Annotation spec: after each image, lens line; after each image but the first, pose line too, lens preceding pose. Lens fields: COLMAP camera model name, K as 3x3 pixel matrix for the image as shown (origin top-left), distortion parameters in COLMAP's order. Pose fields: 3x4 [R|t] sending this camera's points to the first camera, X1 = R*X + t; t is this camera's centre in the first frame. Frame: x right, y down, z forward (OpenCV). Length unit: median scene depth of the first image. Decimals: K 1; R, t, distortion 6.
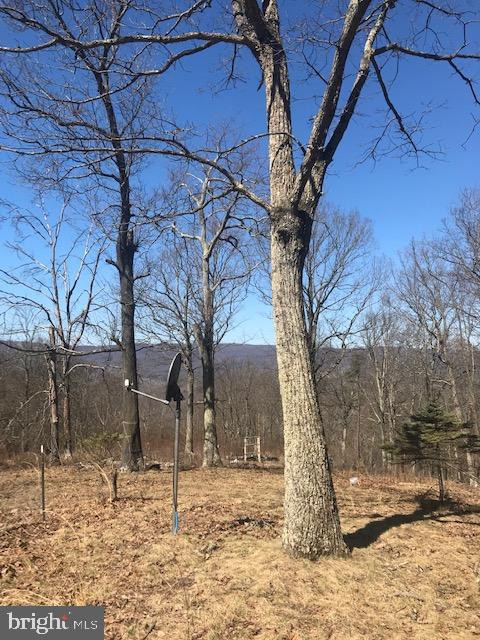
lens RADIAL K [[511.3, 0, 246.9], [0, 511.3, 305.5], [0, 0, 1]] dist [0.123111, -0.188729]
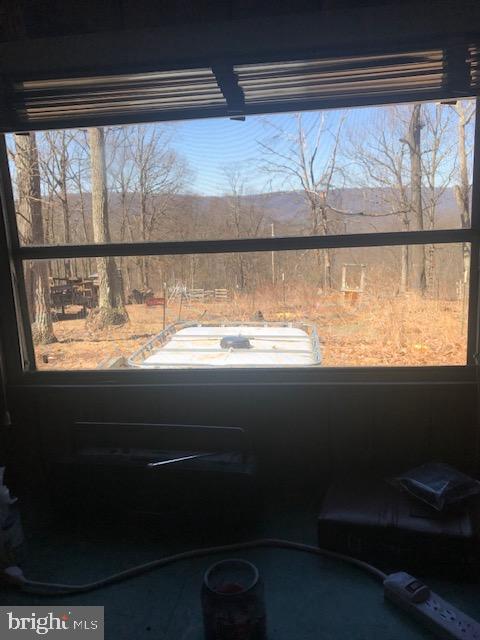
lens RADIAL K [[515.7, 0, 240.0], [0, 515.7, 320.0], [0, 0, 1]] dist [0.112903, -0.392535]
pose [[0.960441, 0.023419, -0.277495, -0.216539], [0.065585, 0.949407, 0.307122, -0.063984], [0.270649, -0.313173, 0.910314, -0.291824]]
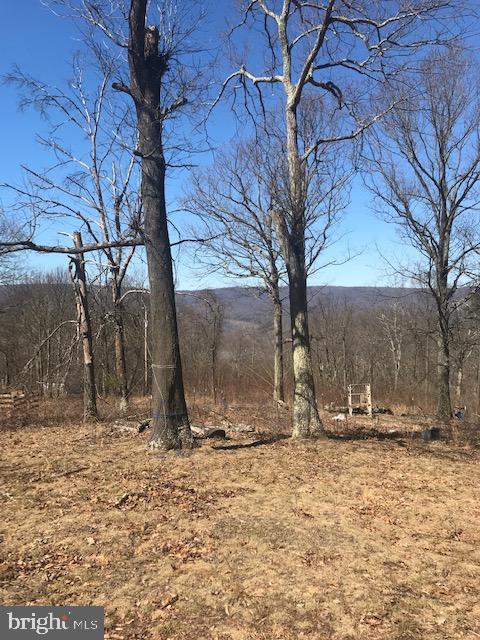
lens RADIAL K [[518.9, 0, 243.1], [0, 518.9, 319.8], [0, 0, 1]] dist [0.038758, -0.044491]
pose [[0.982735, -0.008873, -0.184805, -0.022688], [0.034209, 0.990341, 0.134366, 0.071772], [0.181827, -0.138368, 0.973547, 0.329779]]
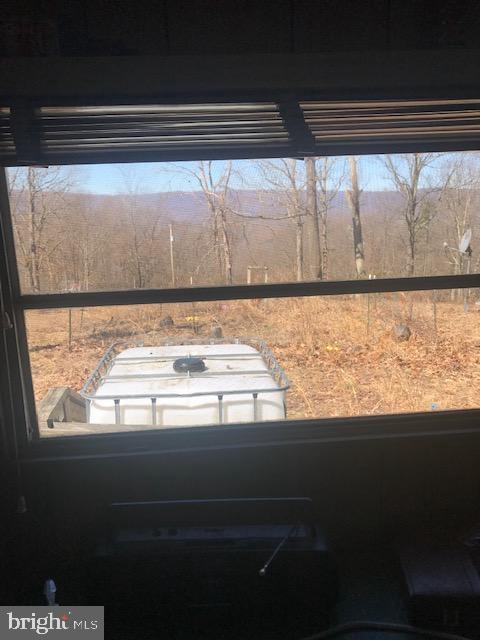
lens RADIAL K [[518.9, 0, 243.1], [0, 518.9, 319.8], [0, 0, 1]] dist [0.038758, -0.044491]
pose [[0.996709, -0.005836, -0.080849, -0.228386], [0.031126, 0.948496, 0.315255, -0.066961], [0.074845, -0.316734, 0.945557, -0.288772]]
